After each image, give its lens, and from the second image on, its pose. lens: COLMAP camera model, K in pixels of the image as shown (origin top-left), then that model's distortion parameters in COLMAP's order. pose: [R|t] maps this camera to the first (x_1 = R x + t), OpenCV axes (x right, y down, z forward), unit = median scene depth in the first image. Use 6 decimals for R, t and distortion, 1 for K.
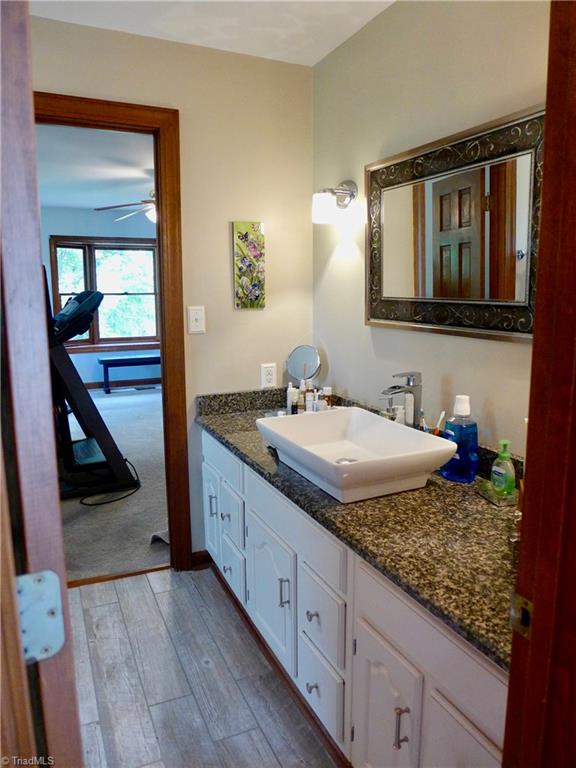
lens RADIAL K [[557.5, 0, 291.8], [0, 557.5, 381.7], [0, 0, 1]] dist [-0.042683, 0.009323]
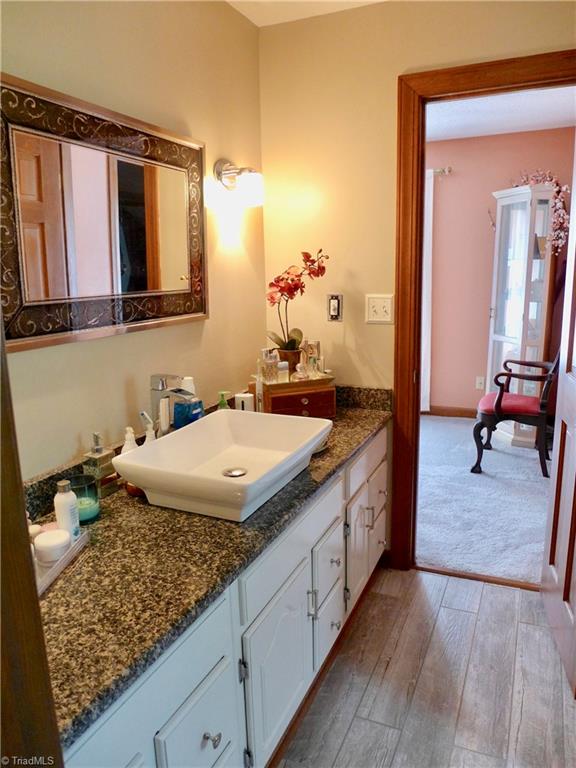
lens RADIAL K [[557.5, 0, 290.6], [0, 557.5, 384.8], [0, 0, 1]] dist [-0.042683, 0.009323]
pose [[-0.655160, -0.136772, 0.743007, -0.633446], [0.148379, 0.941027, 0.304059, -0.259342], [-0.740776, 0.309454, -0.596229, 1.470127]]
